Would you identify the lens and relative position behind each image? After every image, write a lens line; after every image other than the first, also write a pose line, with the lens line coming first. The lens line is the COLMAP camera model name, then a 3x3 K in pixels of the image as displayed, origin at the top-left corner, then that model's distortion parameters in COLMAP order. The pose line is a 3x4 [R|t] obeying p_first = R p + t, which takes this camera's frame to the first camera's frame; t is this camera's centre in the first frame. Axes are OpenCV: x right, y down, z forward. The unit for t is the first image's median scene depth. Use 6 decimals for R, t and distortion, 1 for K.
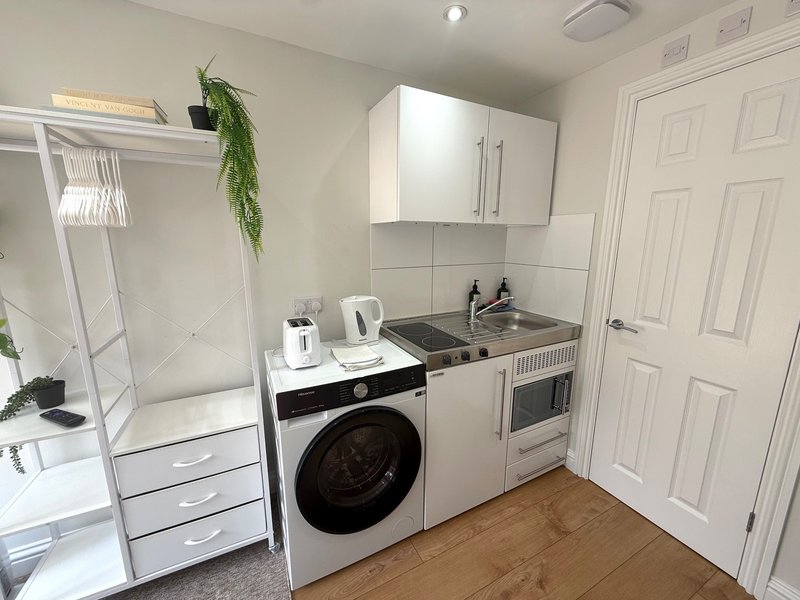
lens RADIAL K [[319.4, 0, 400.0], [0, 319.4, 300.0], [0, 0, 1]] dist [-0.000385, -0.000262]
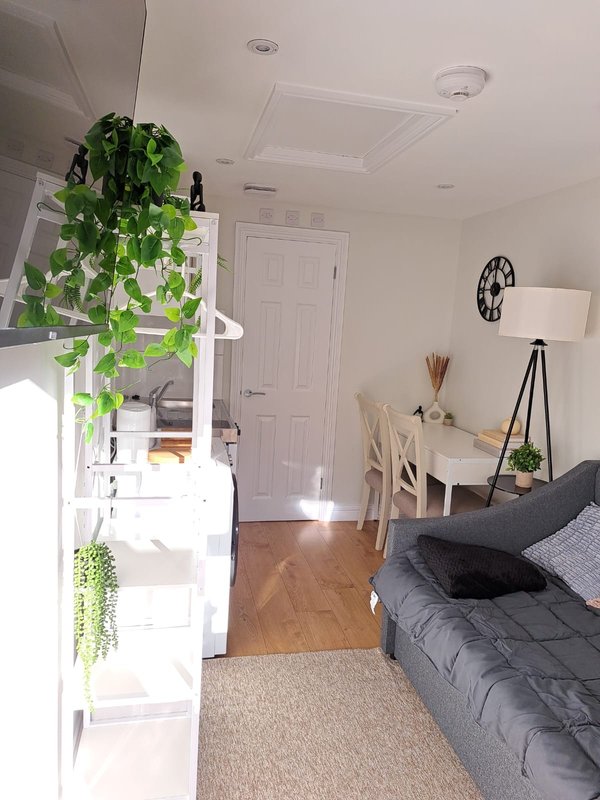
lens RADIAL K [[578.3, 0, 303.8], [0, 578.3, 403.3], [0, 0, 1]] dist [0.076815, -0.070954]
pose [[0.247006, -0.126685, 0.960697, -1.760110], [0.128597, 0.986934, 0.097081, -0.096591], [-0.960443, 0.099563, 0.260070, 0.136630]]
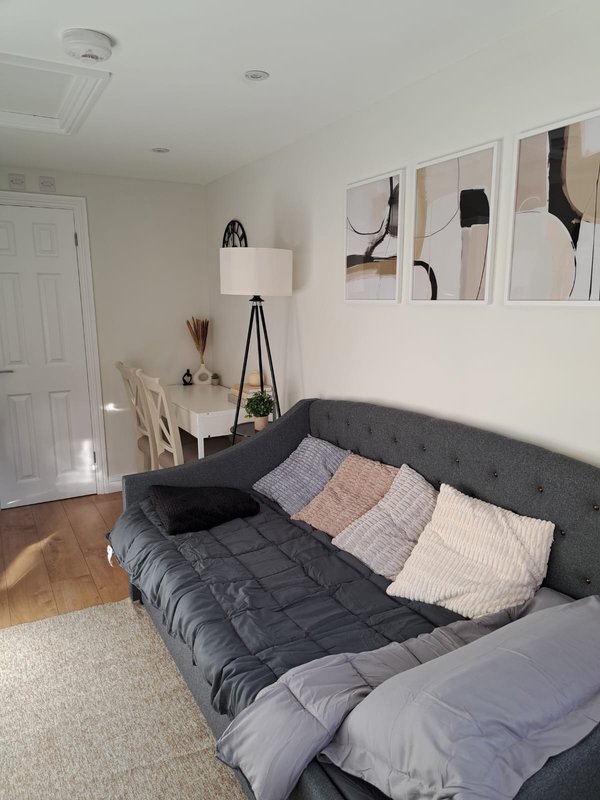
lens RADIAL K [[574.2, 0, 309.7], [0, 574.2, 409.7], [0, 0, 1]] dist [0.075782, -0.075175]
pose [[-0.051494, -0.194278, 0.979594, -1.828968], [0.193602, 0.960345, 0.200637, -0.004627], [-0.979728, 0.199983, -0.011840, -0.202120]]
